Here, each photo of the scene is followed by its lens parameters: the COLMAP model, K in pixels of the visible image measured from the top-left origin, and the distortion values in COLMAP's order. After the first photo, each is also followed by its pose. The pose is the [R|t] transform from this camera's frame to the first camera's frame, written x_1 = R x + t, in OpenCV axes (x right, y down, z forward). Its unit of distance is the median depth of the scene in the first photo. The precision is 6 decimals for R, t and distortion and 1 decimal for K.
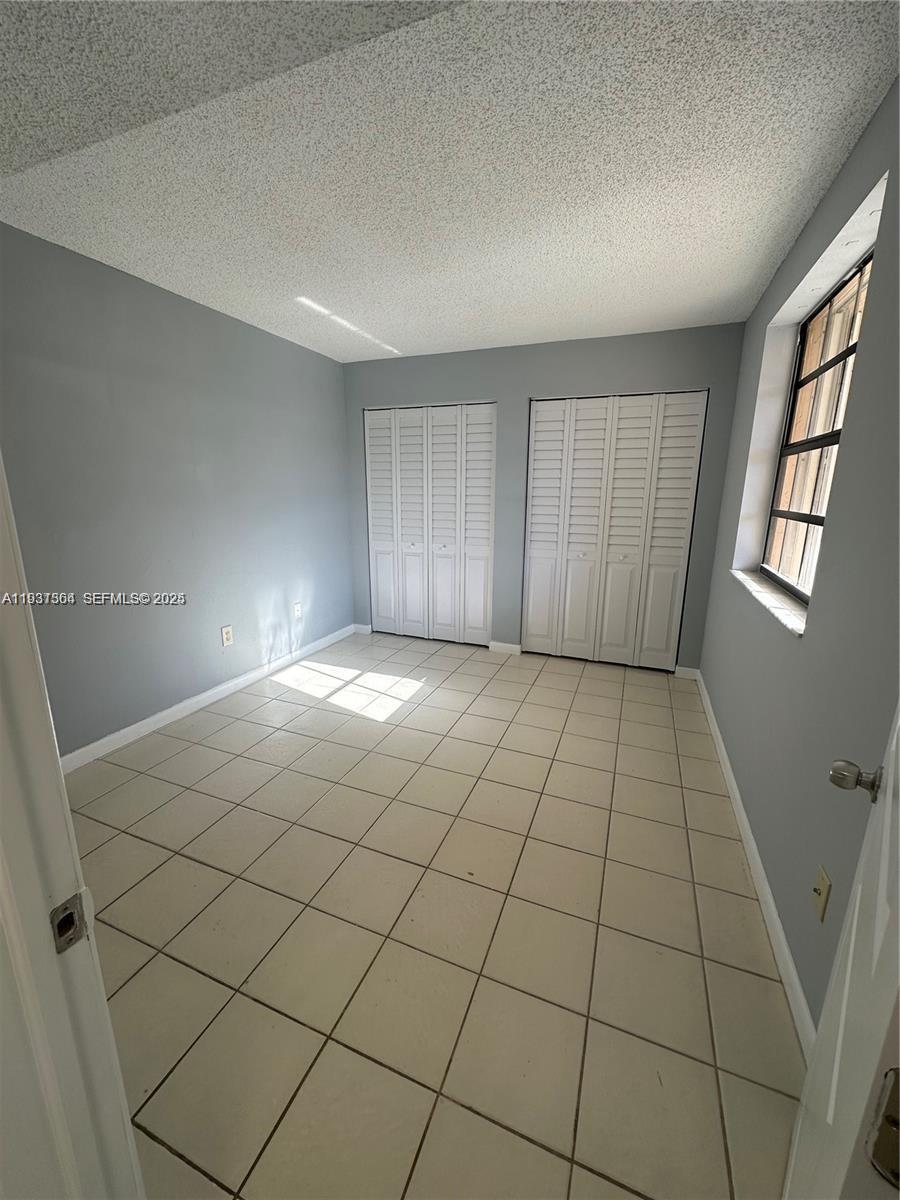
lens RADIAL K [[481.4, 0, 447.9], [0, 481.4, 604.0], [0, 0, 1]] dist [-0.002735, 0.000396]
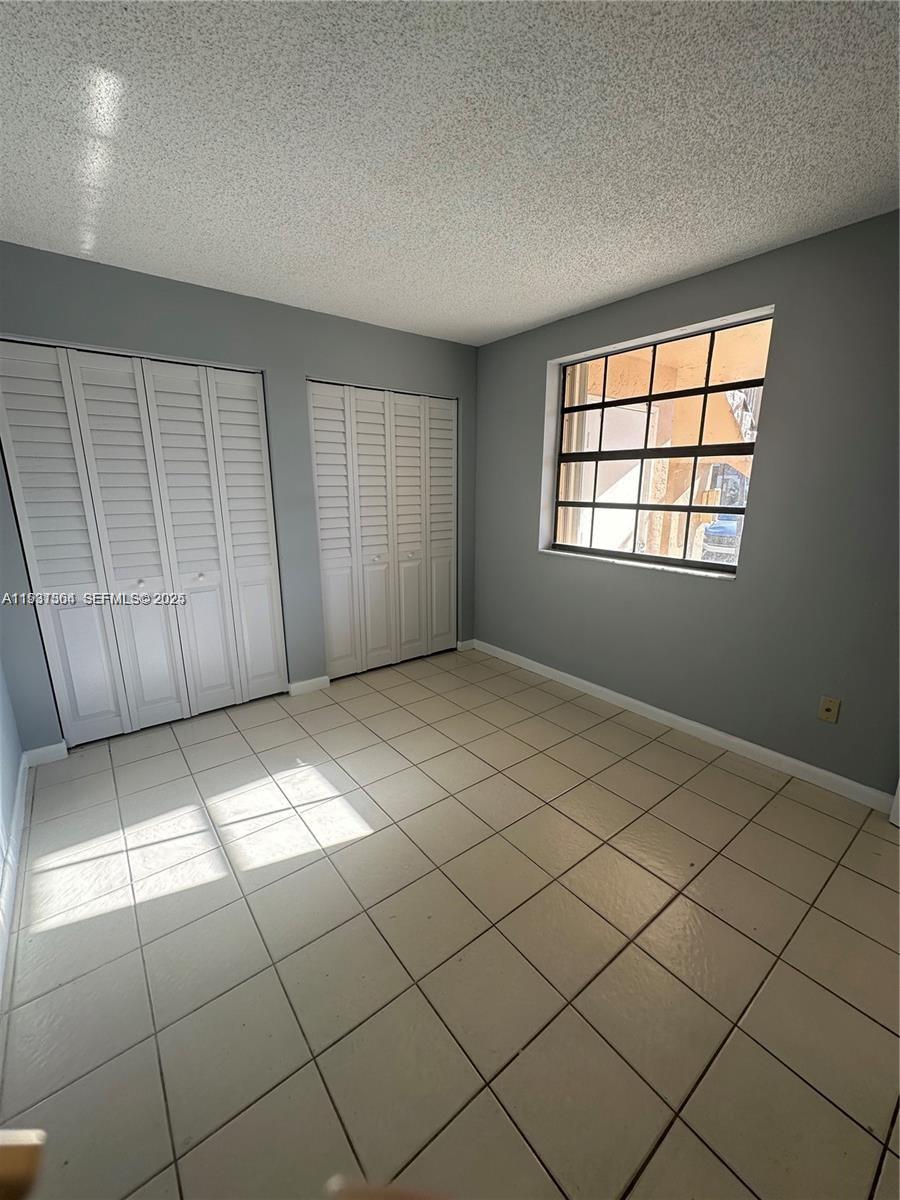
lens RADIAL K [[481.4, 0, 448.6], [0, 481.4, 603.8], [0, 0, 1]] dist [-0.002735, 0.000396]
pose [[0.497595, -0.219772, 0.839106, -0.478364], [0.207308, 0.969468, 0.130981, -0.114002], [-0.842272, 0.108778, 0.527963, 0.415640]]
